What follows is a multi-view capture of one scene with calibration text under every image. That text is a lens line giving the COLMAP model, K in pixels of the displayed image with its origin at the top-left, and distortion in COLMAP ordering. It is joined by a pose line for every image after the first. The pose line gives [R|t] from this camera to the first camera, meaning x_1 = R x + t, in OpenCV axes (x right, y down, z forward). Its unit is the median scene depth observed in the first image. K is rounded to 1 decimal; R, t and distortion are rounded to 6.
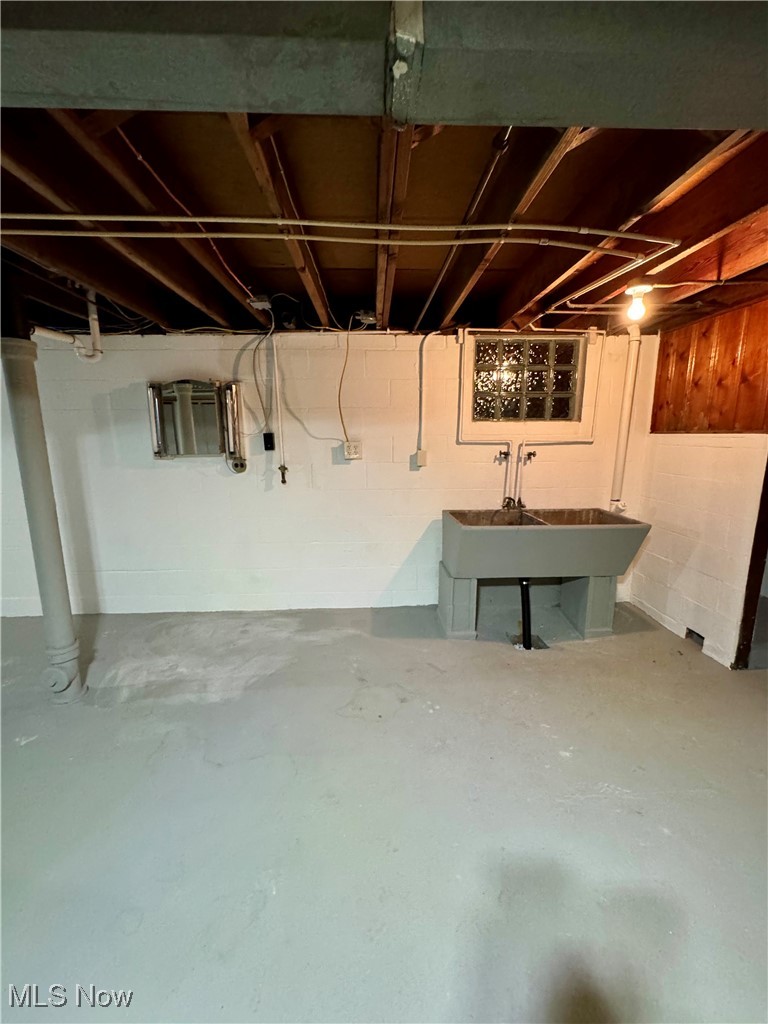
lens RADIAL K [[410.6, 0, 383.8], [0, 410.6, 512.6], [0, 0, 1]] dist [0.000800, -0.000501]
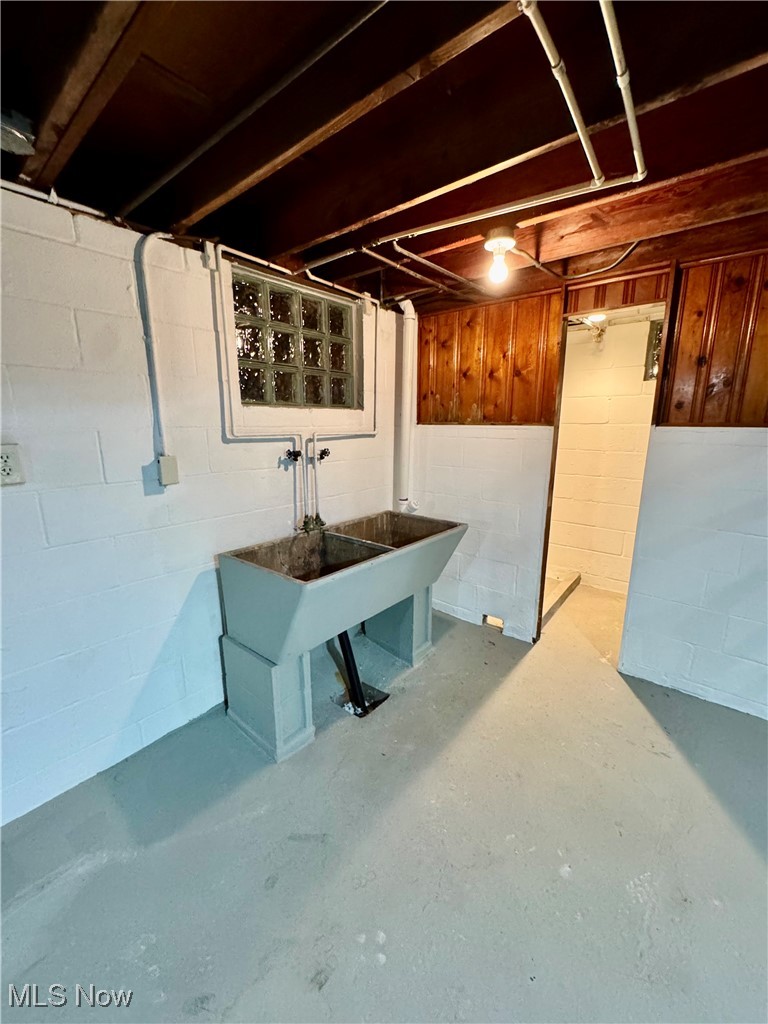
lens RADIAL K [[410.6, 0, 383.6], [0, 410.6, 511.2], [0, 0, 1]] dist [0.000800, -0.000501]
pose [[0.668027, -0.154830, 0.727851, -0.127227], [0.135050, 0.987097, 0.086027, -0.090944], [-0.731780, 0.040828, 0.680317, 0.440245]]
